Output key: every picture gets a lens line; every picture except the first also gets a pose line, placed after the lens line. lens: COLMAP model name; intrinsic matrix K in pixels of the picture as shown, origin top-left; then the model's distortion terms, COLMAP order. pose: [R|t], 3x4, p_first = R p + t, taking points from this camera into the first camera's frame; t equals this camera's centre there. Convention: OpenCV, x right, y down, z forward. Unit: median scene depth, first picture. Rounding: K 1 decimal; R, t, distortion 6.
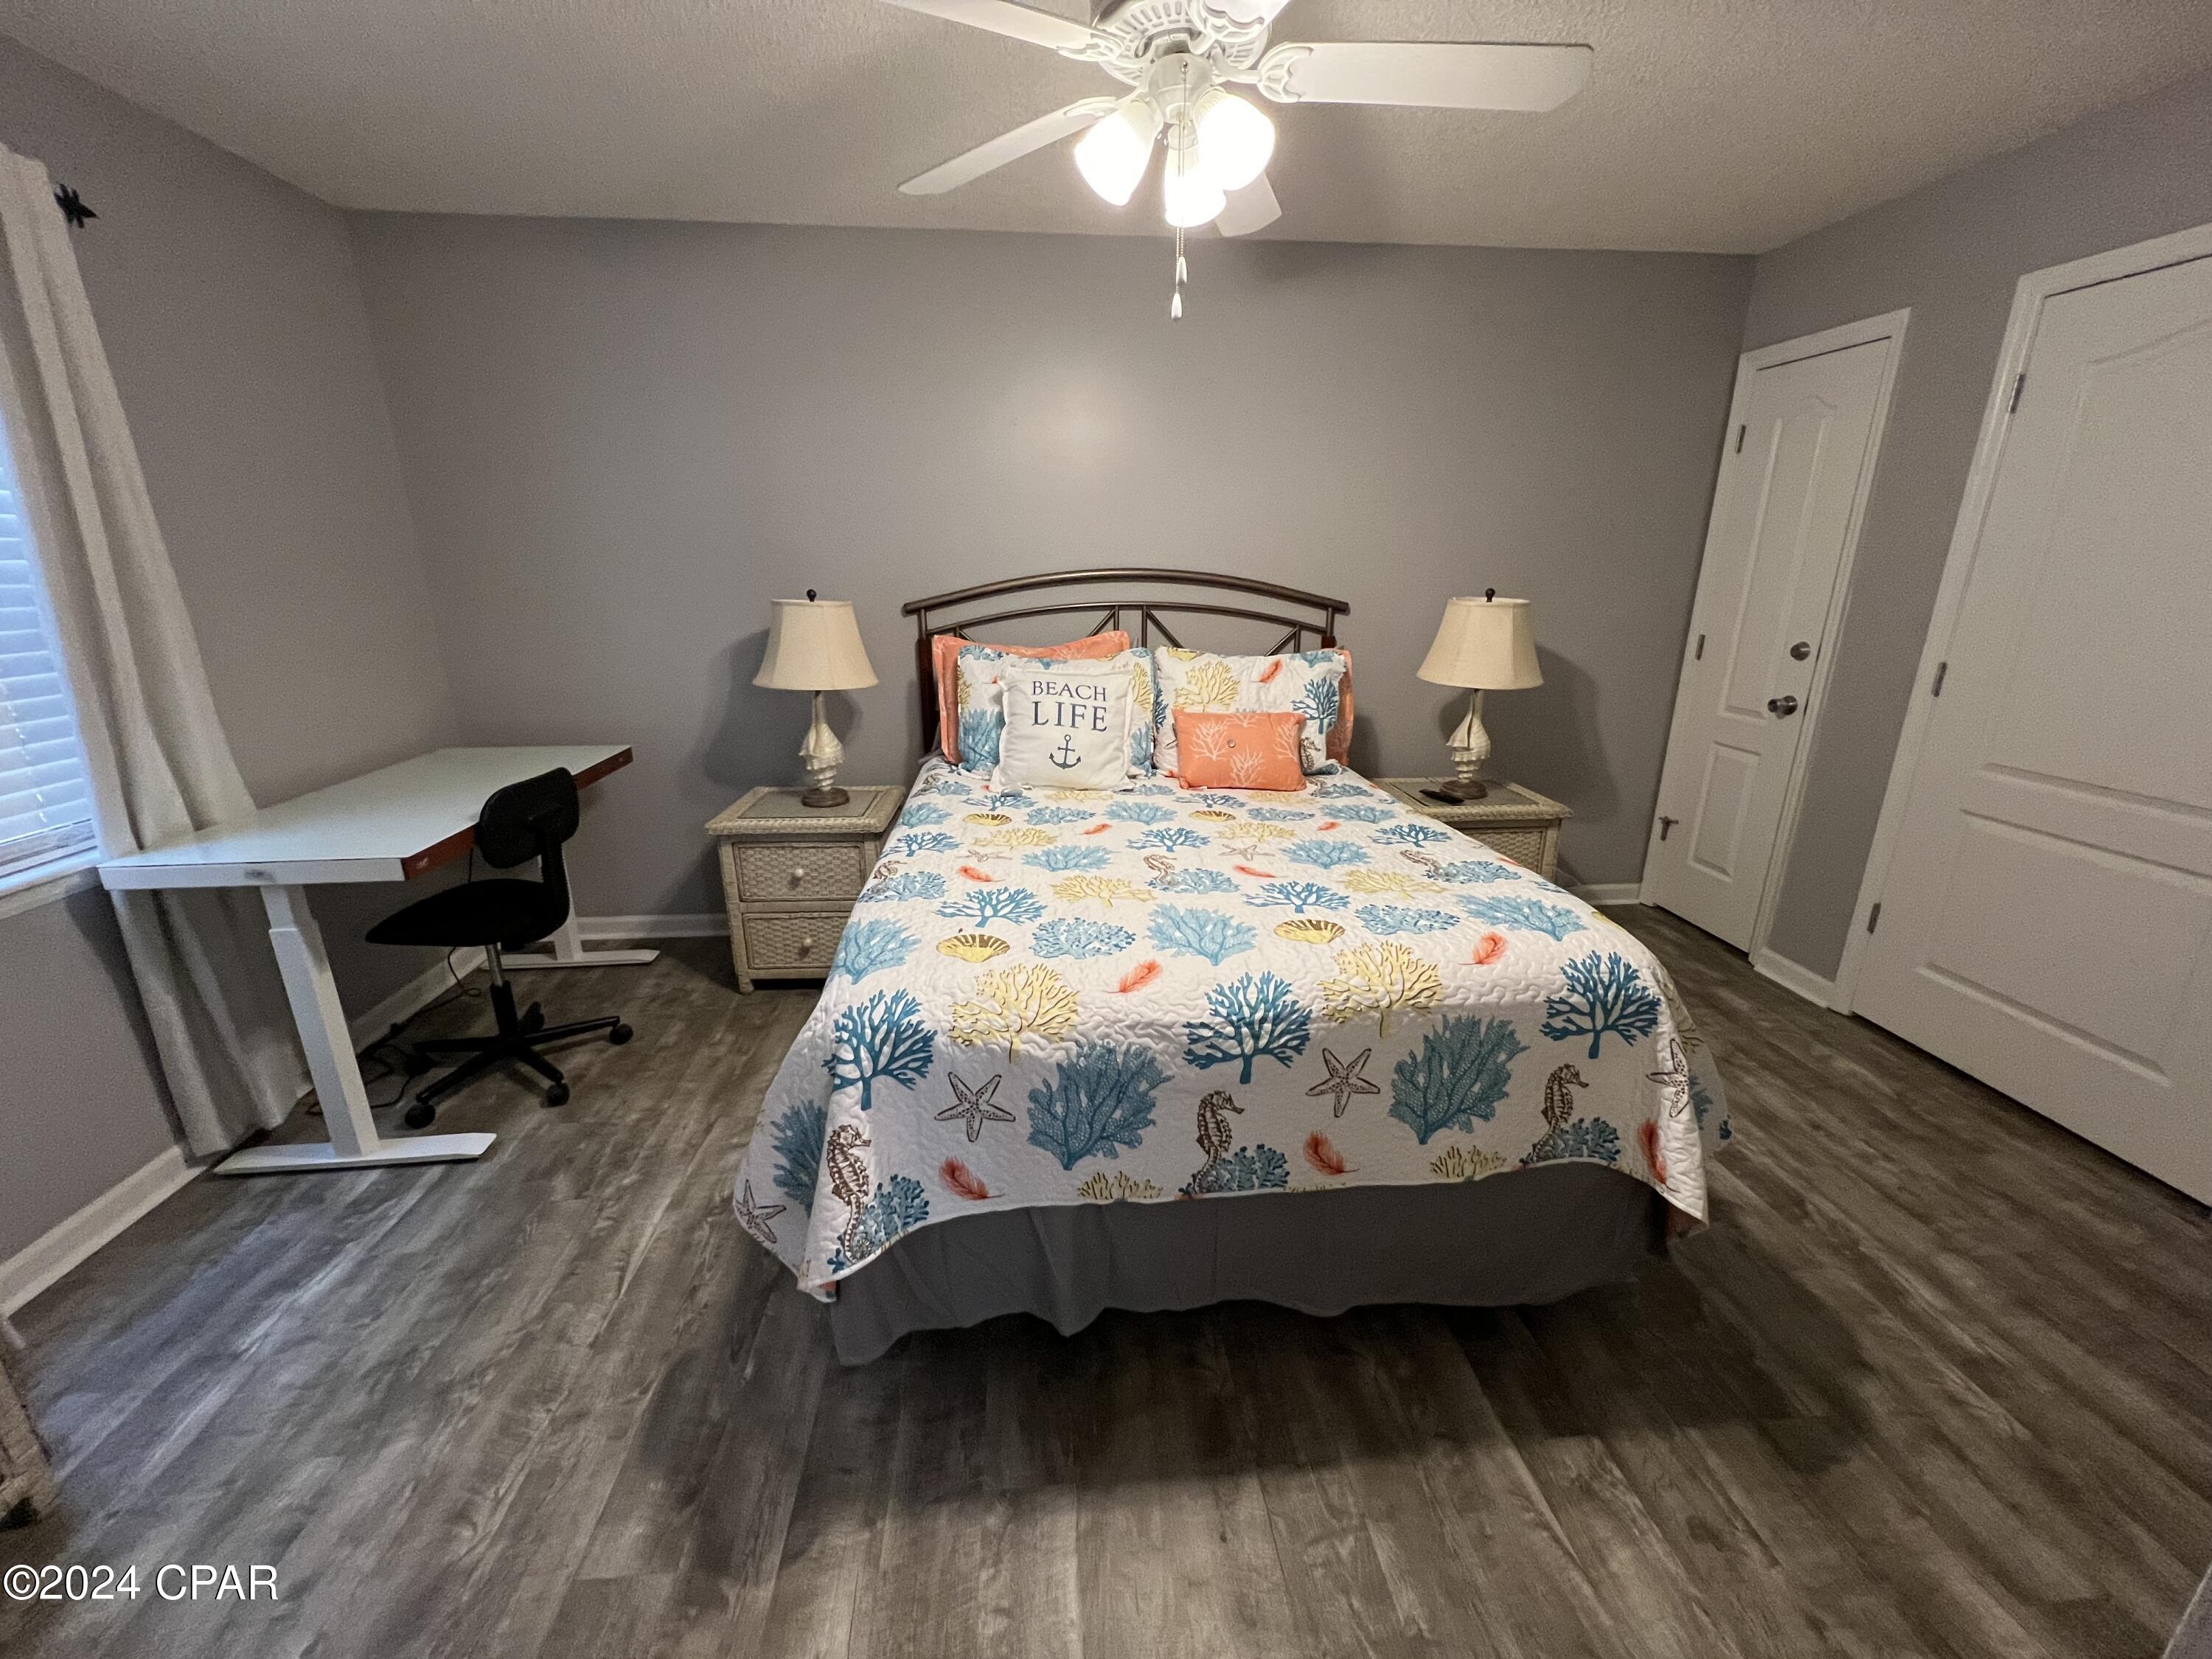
lens RADIAL K [[881.3, 0, 1106.0], [0, 881.3, 829.5], [0, 0, 1]] dist [-0.000960, 0.000109]
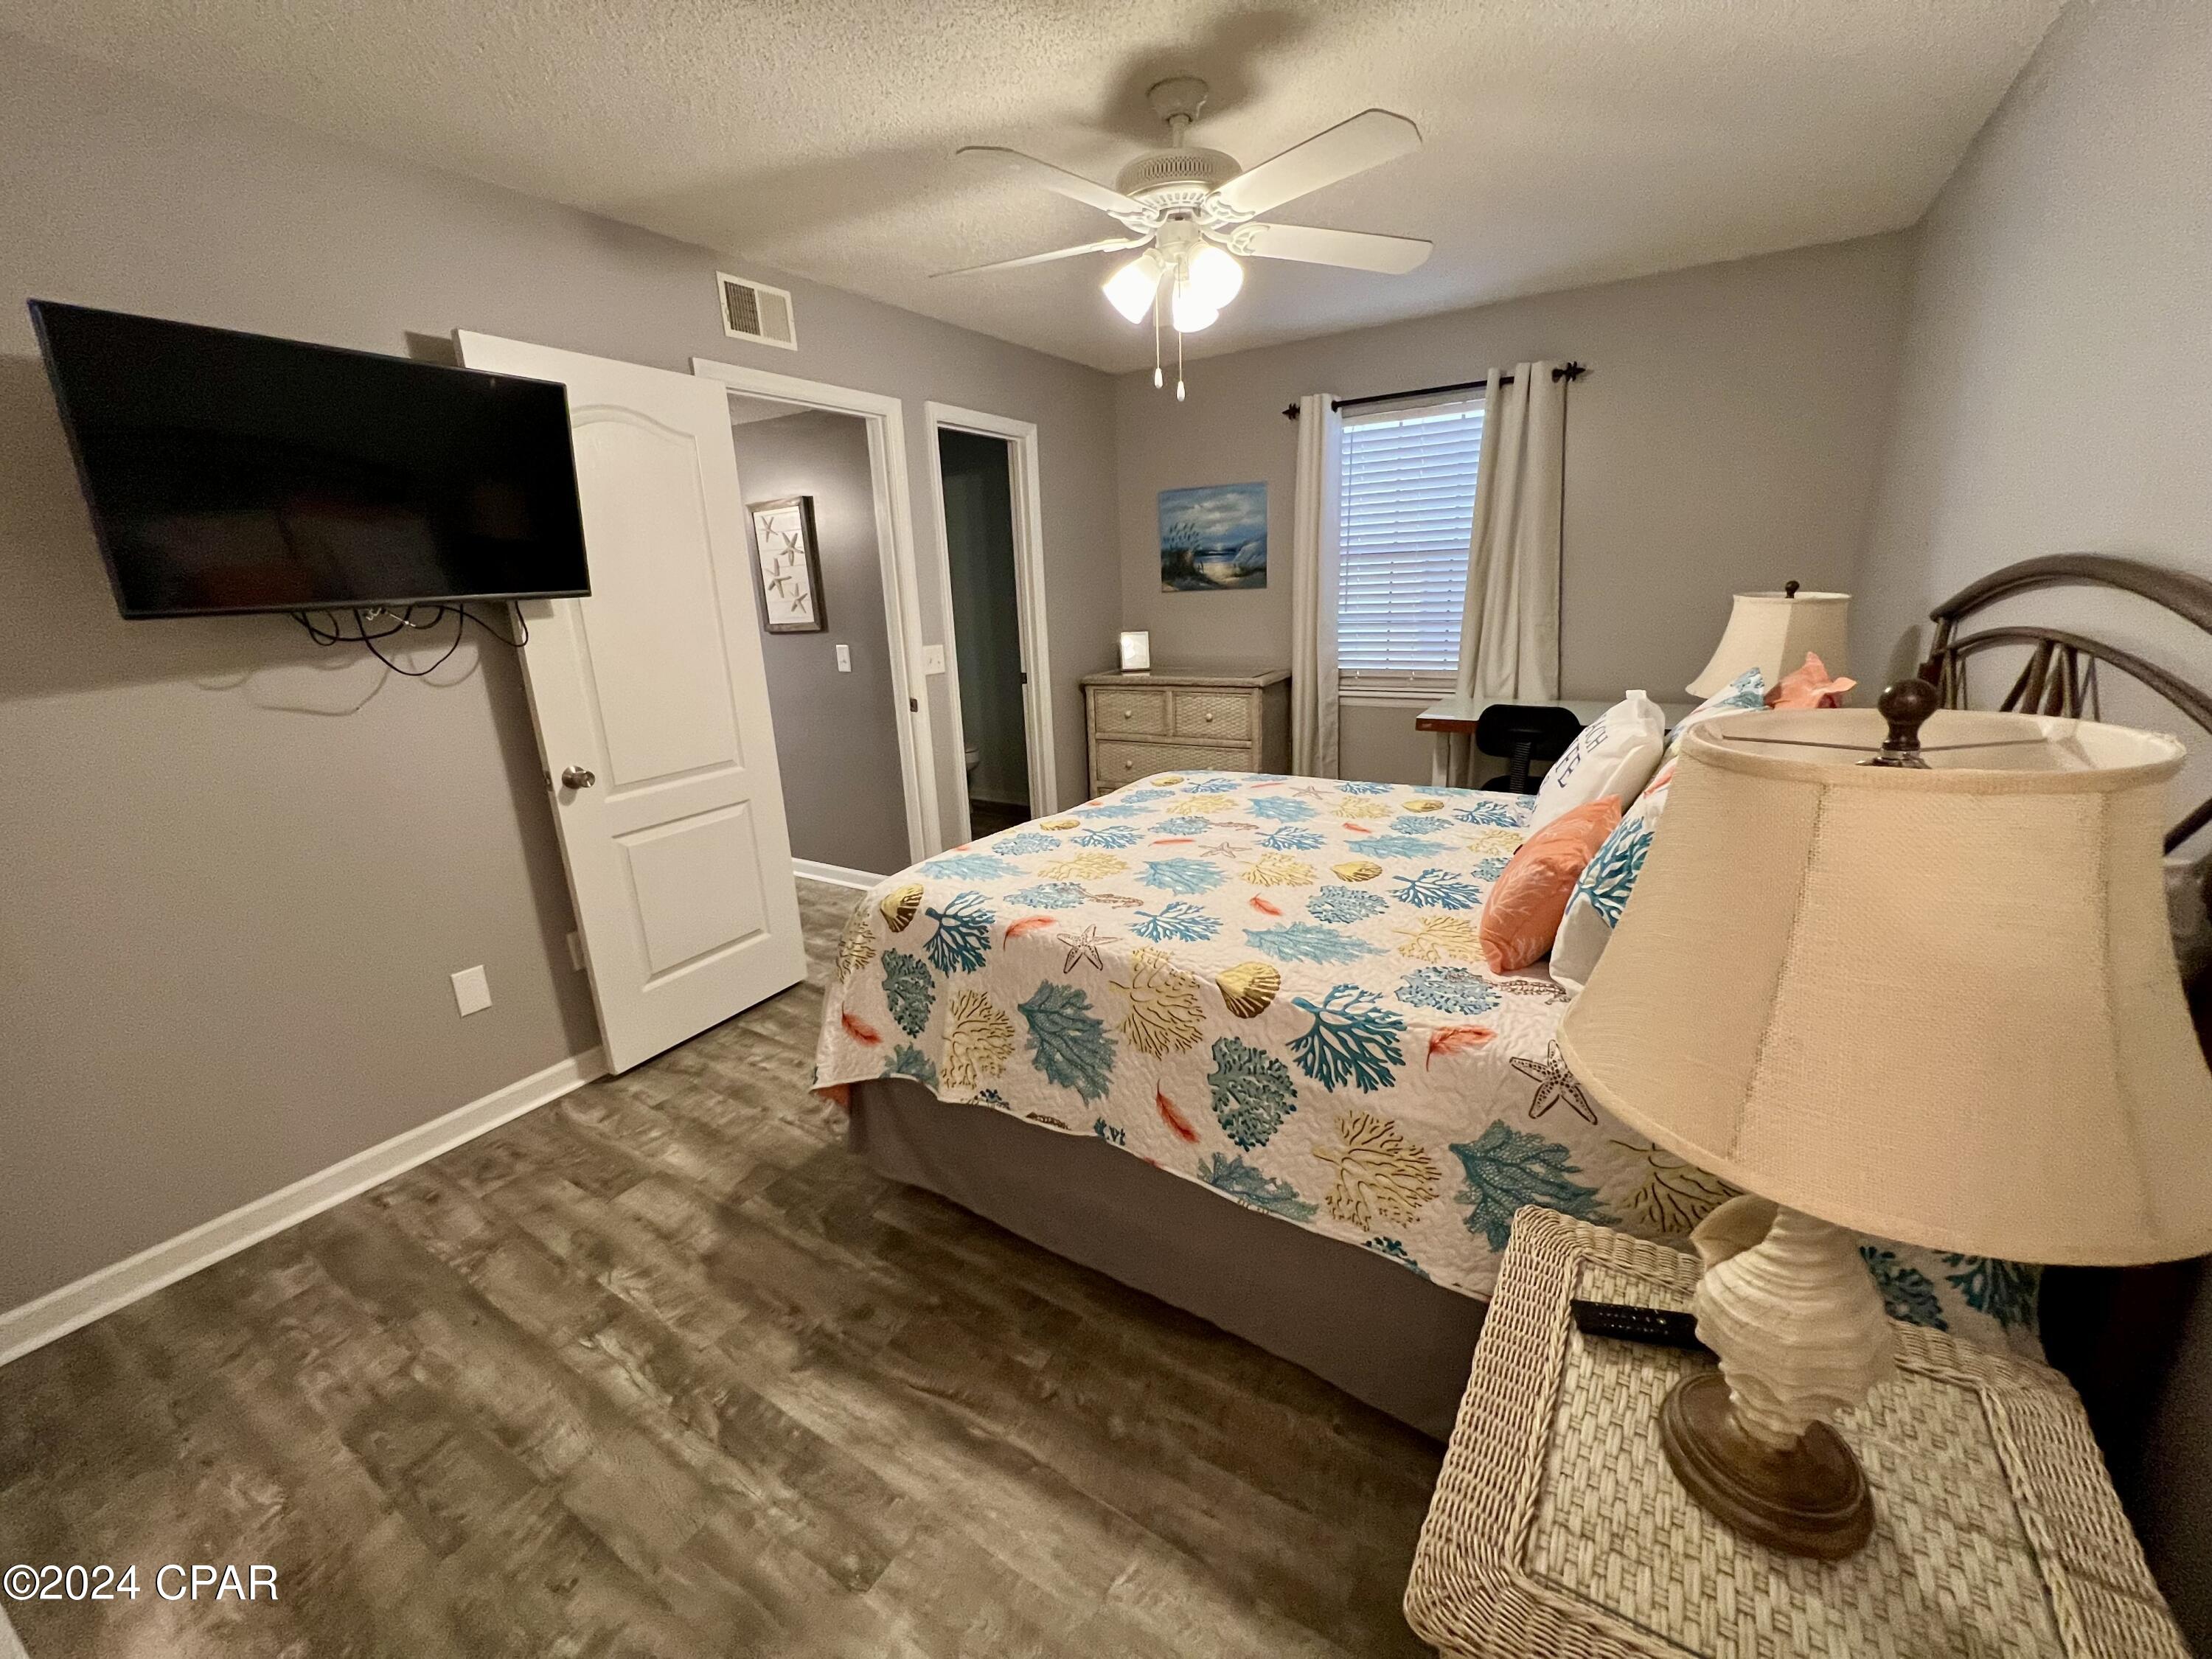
lens RADIAL K [[883.7, 0, 1106.0], [0, 883.7, 829.5], [0, 0, 1]] dist [-0.004009, 0.000674]
pose [[-0.605541, 0.243049, -0.757791, 1.071348], [-0.192705, 0.879101, 0.435944, -0.443361], [0.772130, 0.410012, -0.485495, 1.453441]]
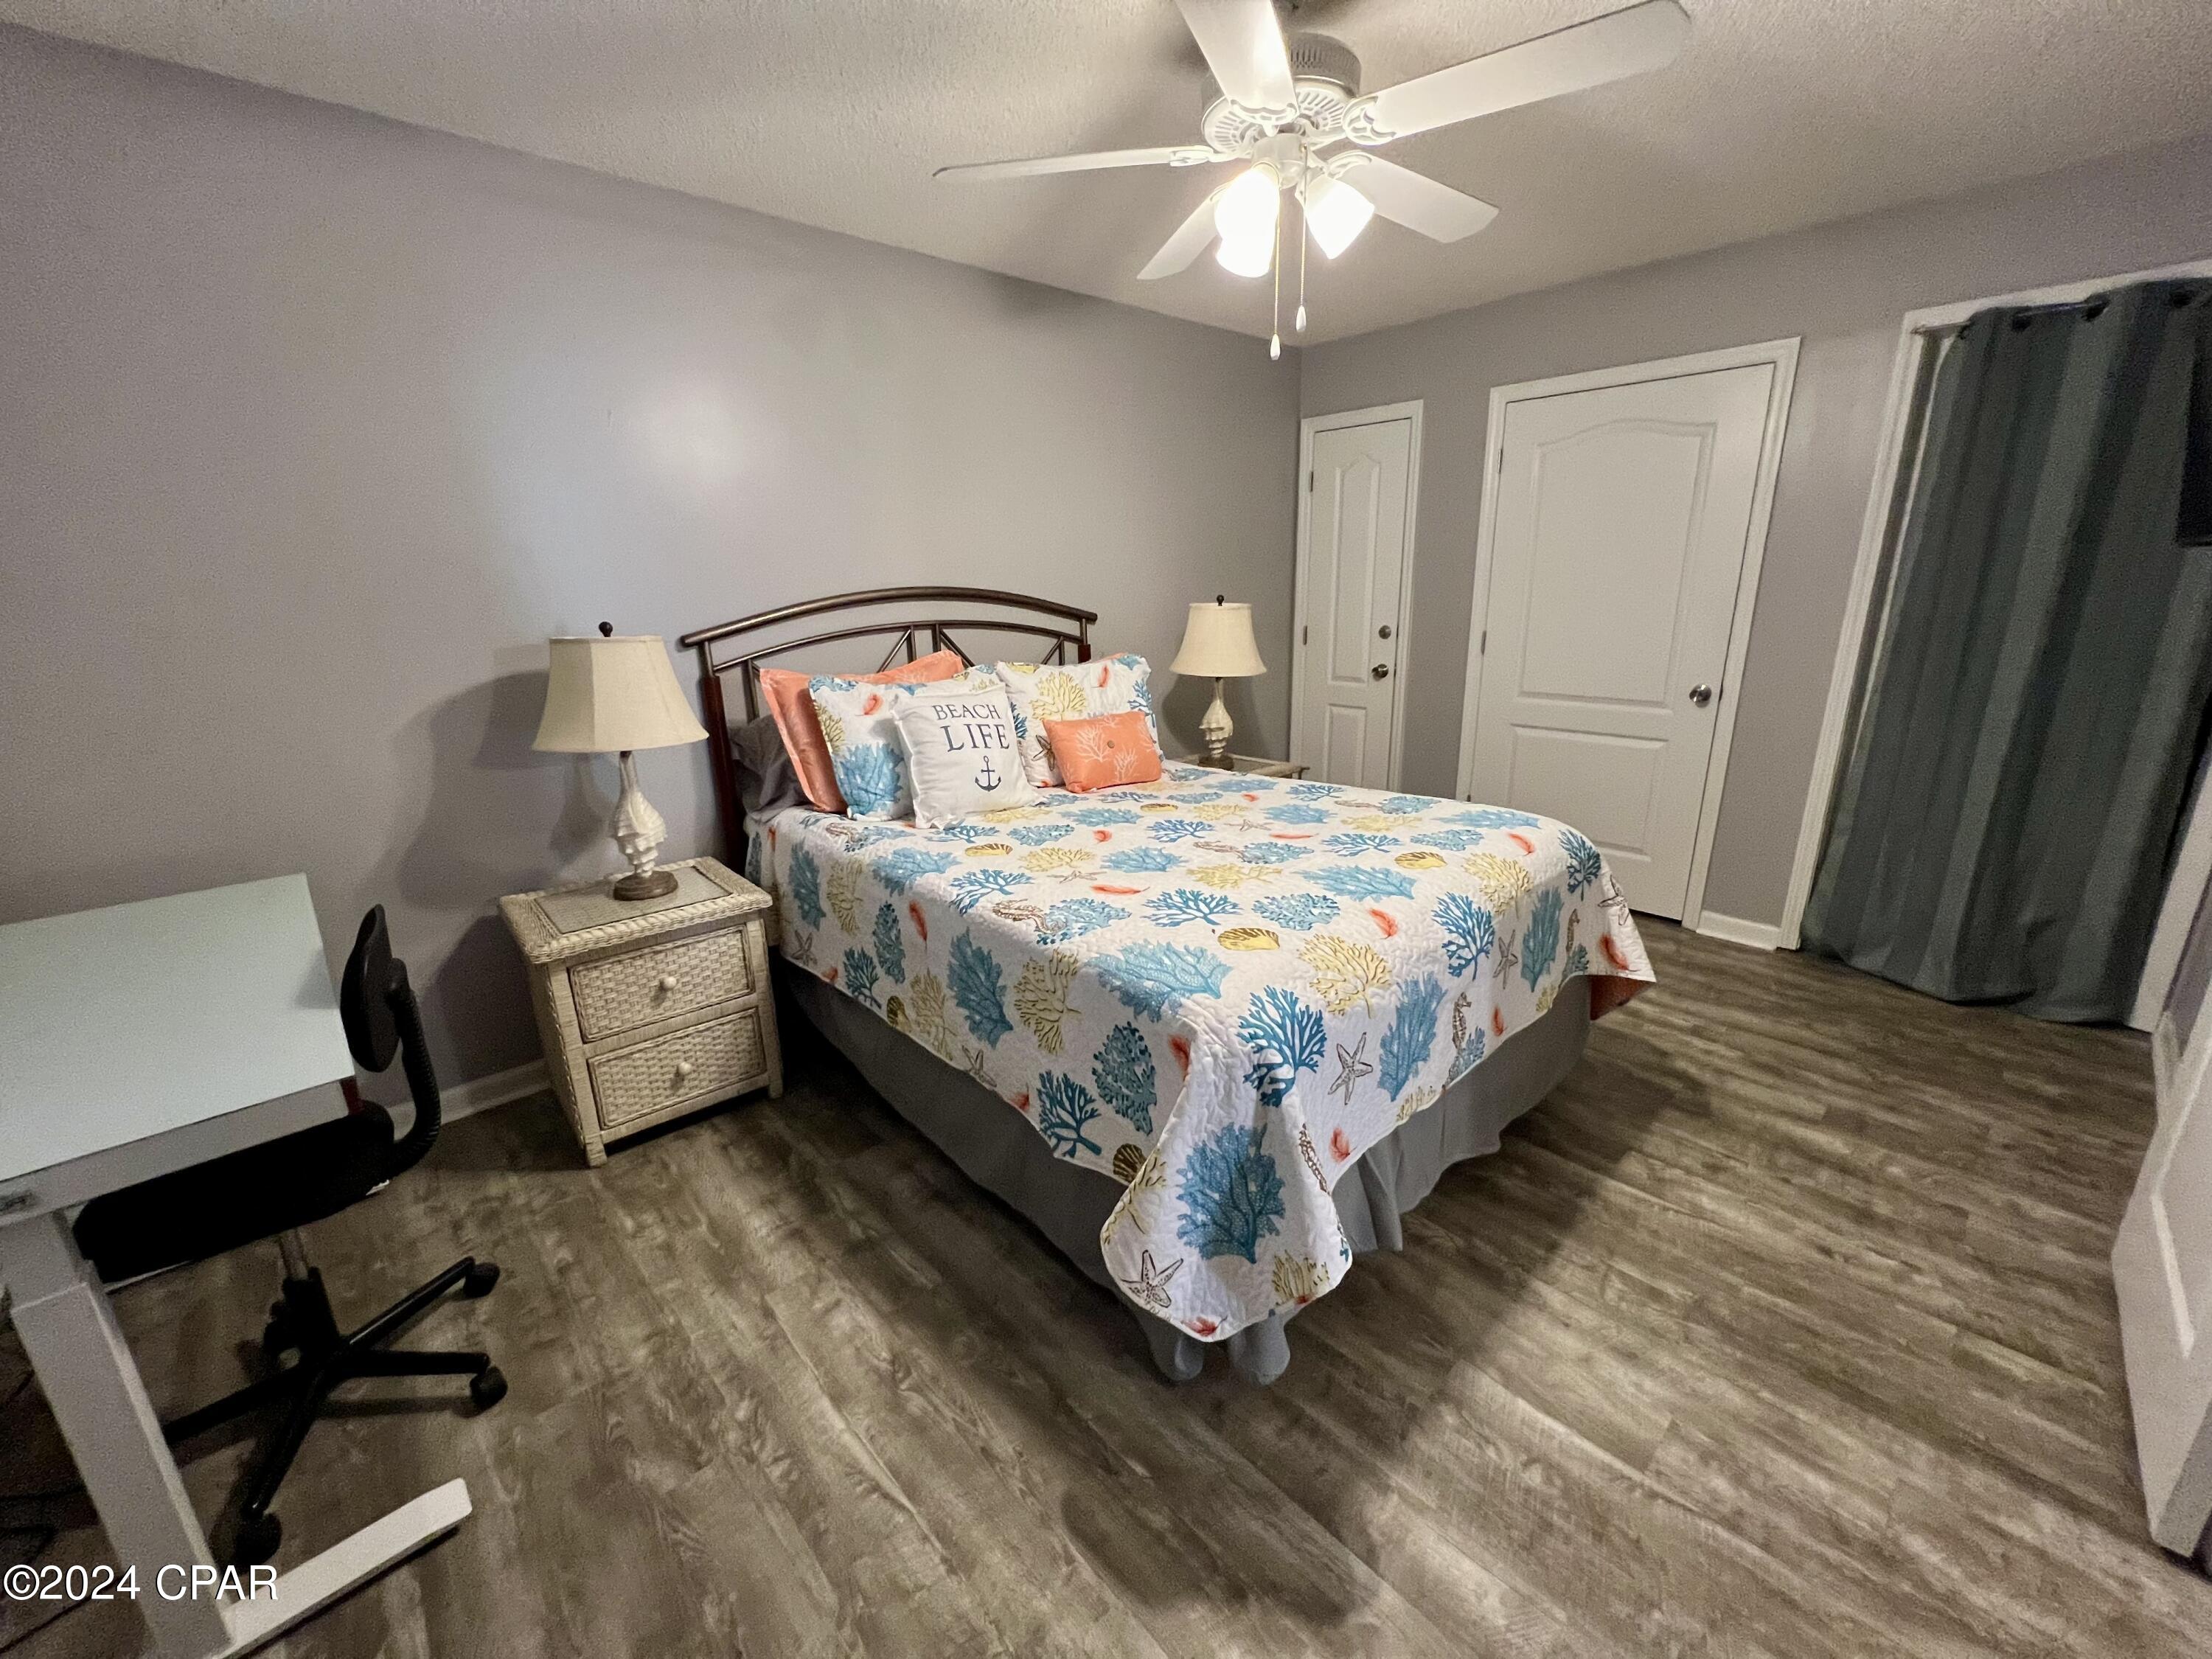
lens RADIAL K [[883.7, 0, 1106.0], [0, 883.7, 829.5], [0, 0, 1]] dist [-0.004009, 0.000674]
pose [[0.794912, -0.183538, 0.578298, -0.677044], [0.199460, 0.979222, 0.036609, -0.050202], [-0.573001, 0.086246, 0.815004, 0.190766]]
